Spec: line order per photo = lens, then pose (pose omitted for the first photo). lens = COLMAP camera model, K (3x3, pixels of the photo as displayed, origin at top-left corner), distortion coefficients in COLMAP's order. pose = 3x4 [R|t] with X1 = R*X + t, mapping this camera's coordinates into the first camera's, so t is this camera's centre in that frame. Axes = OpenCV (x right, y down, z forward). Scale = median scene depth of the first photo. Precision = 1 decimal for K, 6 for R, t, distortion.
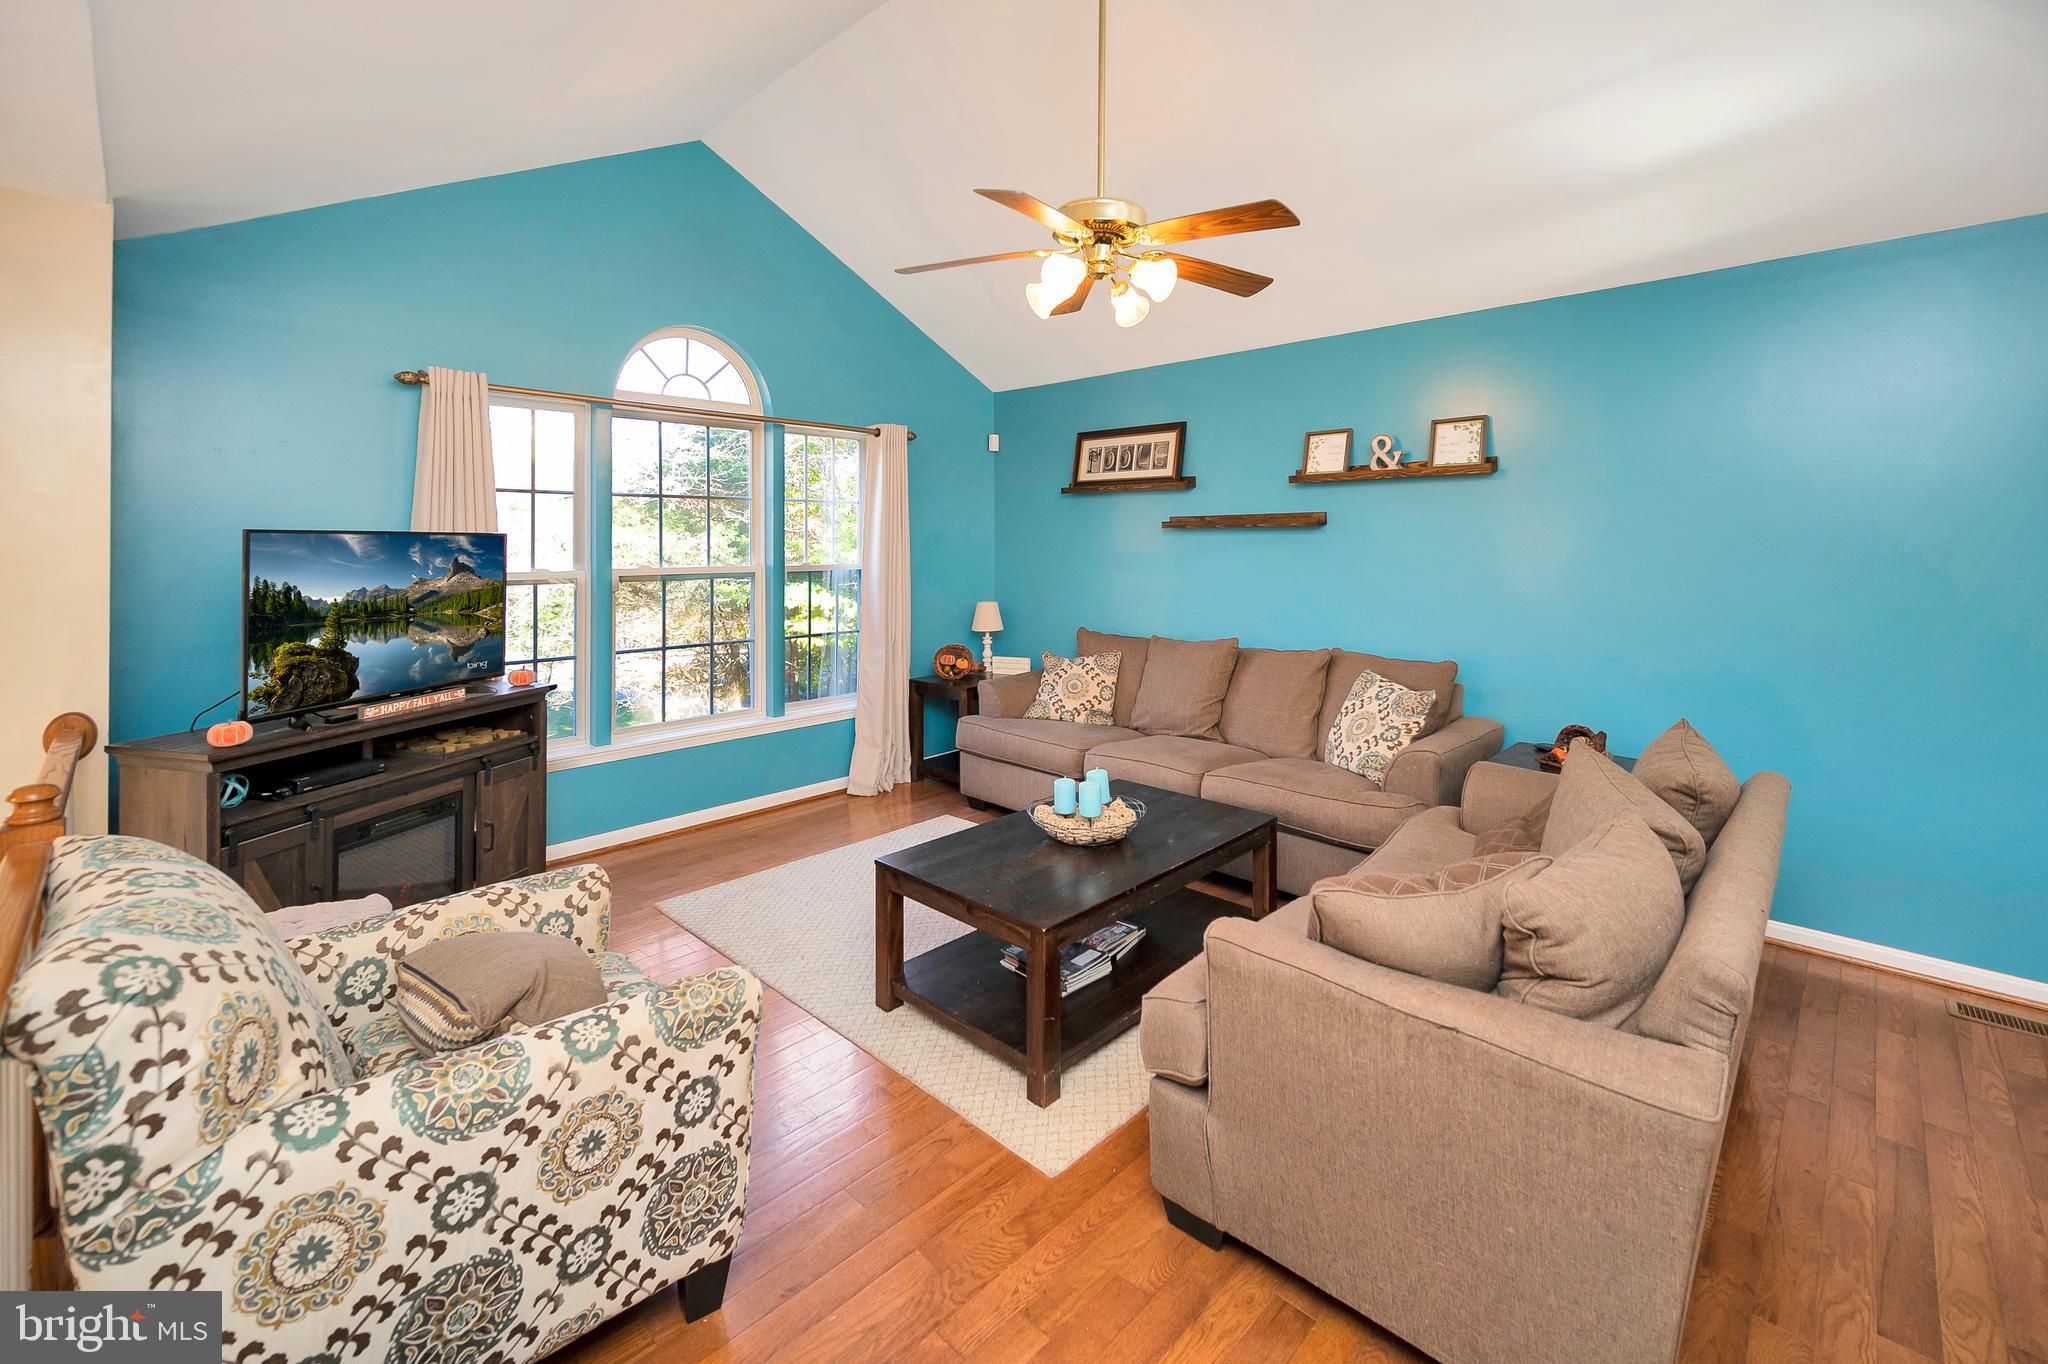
lens RADIAL K [[872.4, 0, 1028.2], [0, 872.4, 544.9], [0, 0, 1]] dist [-0.000491, -0.000035]
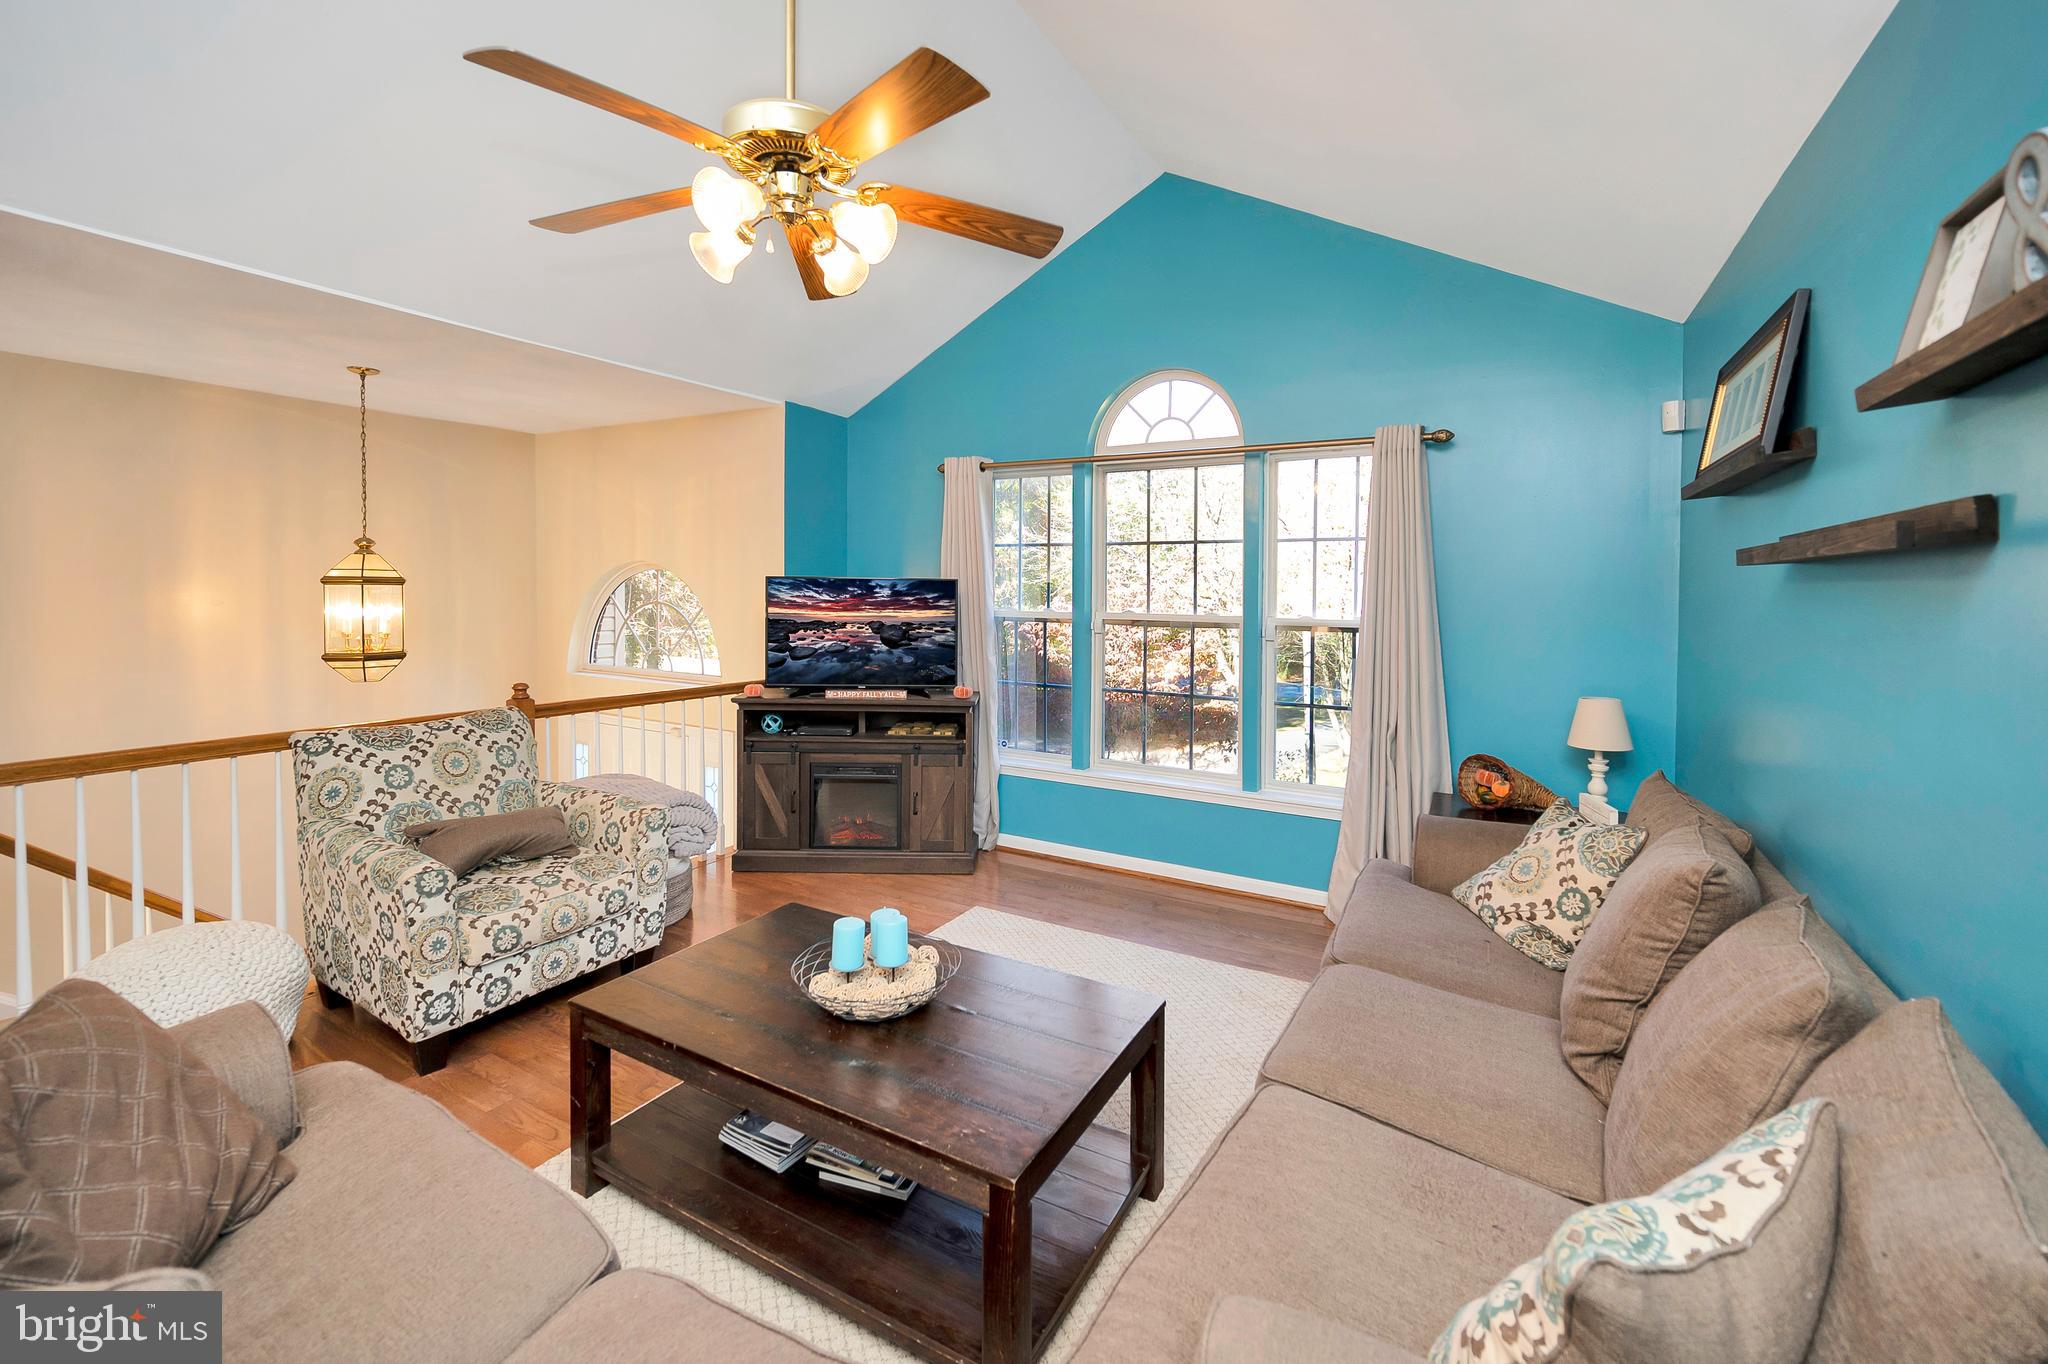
lens RADIAL K [[831.8, 0, 1048.6], [0, 831.8, 611.4], [0, 0, 1]] dist [0.000893, 0.000174]
pose [[0.269908, 0.038244, -0.962126, 0.501825], [-0.017004, 0.999244, 0.034949, -0.009093], [0.962736, 0.006927, 0.270354, 0.638478]]
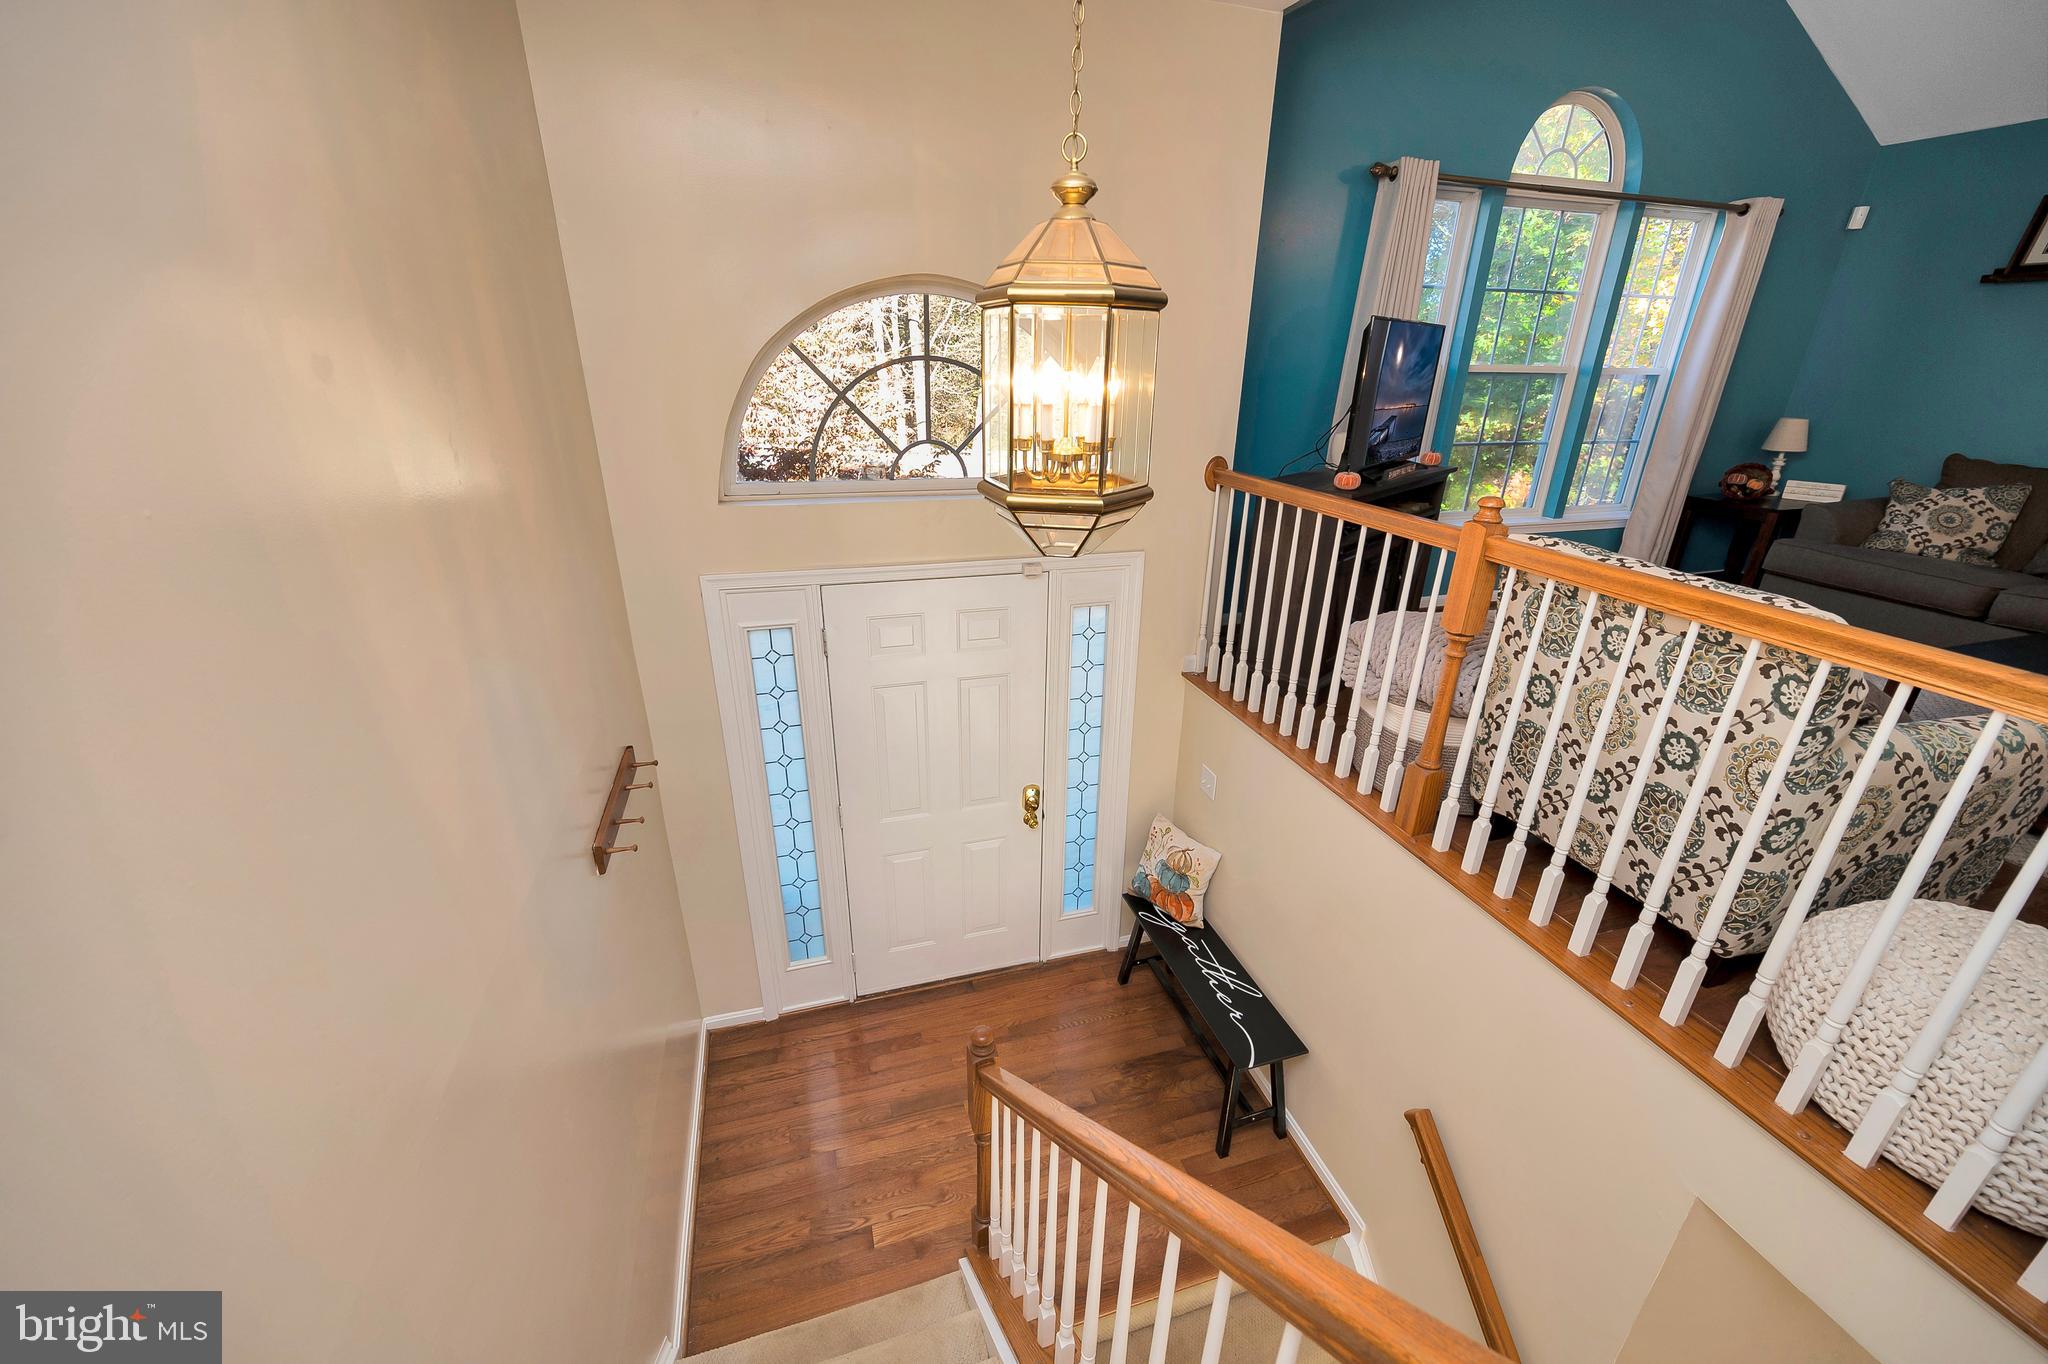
lens RADIAL K [[797.1, 0, 1026.7], [0, 797.1, 692.3], [0, 0, 1]] dist [-0.000094, 0.000016]
pose [[0.874600, 0.205209, -0.439277, -0.420996], [-0.019835, 0.920400, 0.390474, 0.025433], [0.484439, -0.332795, 0.809053, -0.207934]]
